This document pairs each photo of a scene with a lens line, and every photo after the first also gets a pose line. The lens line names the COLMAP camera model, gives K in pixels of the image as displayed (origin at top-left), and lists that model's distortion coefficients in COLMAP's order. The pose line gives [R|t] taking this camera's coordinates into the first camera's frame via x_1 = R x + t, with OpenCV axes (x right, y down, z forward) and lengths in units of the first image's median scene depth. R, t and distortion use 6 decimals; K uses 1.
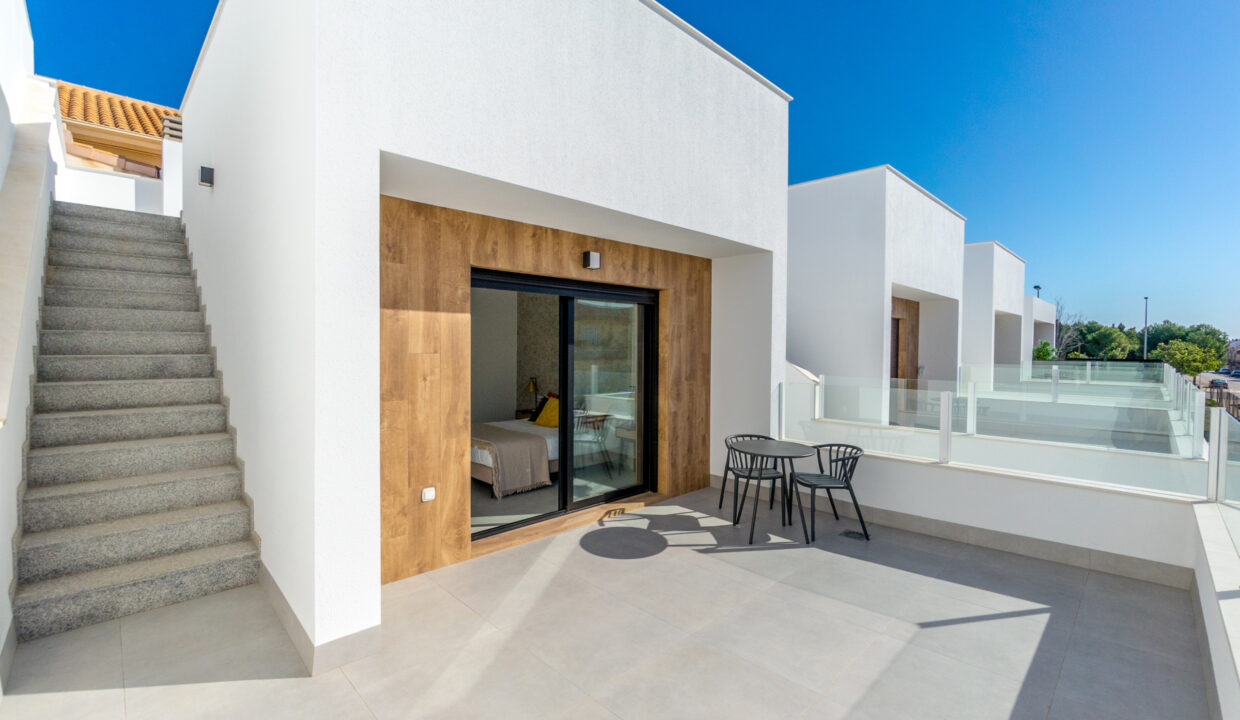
lens RADIAL K [[527.0, 0, 620.0], [0, 527.0, 360.0], [0, 0, 1]] dist [0.000532, -0.000008]
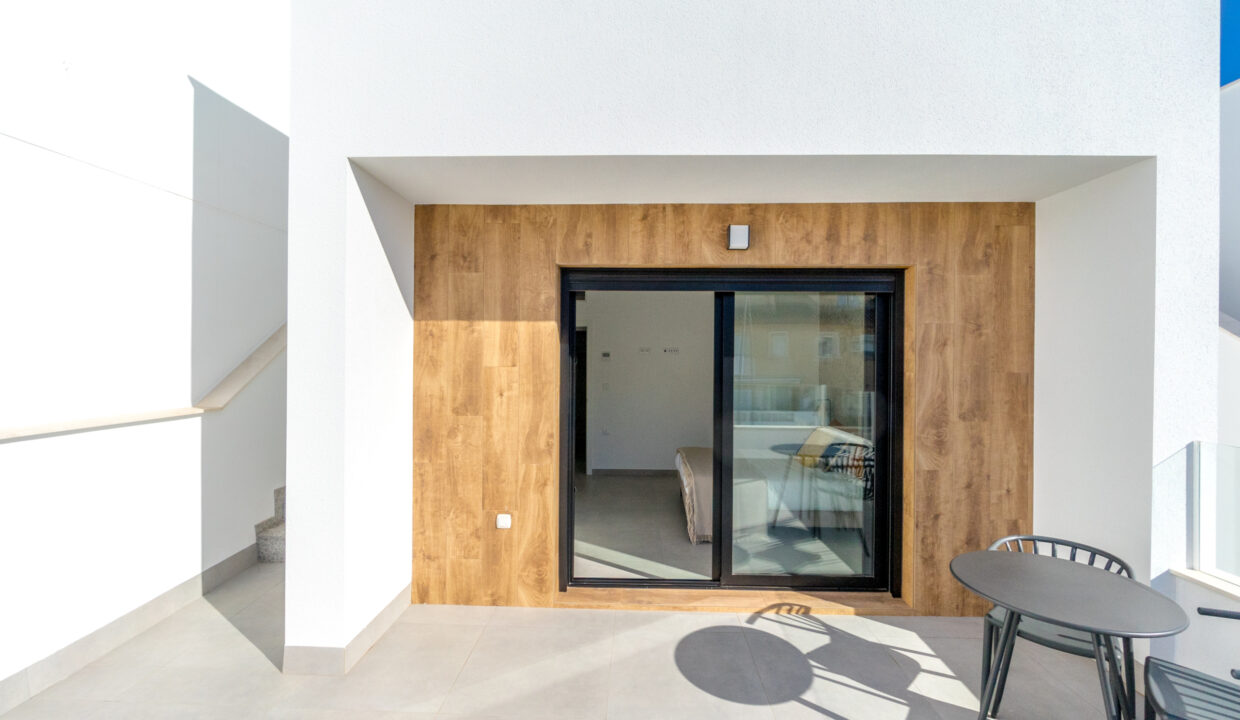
lens RADIAL K [[527.0, 0, 620.0], [0, 527.0, 360.0], [0, 0, 1]] dist [0.000532, -0.000008]
pose [[0.694394, 0.002695, -0.719590, 0.398672], [-0.021916, 0.999608, -0.017405, -0.011525], [0.719261, 0.027856, 0.694181, 0.464896]]
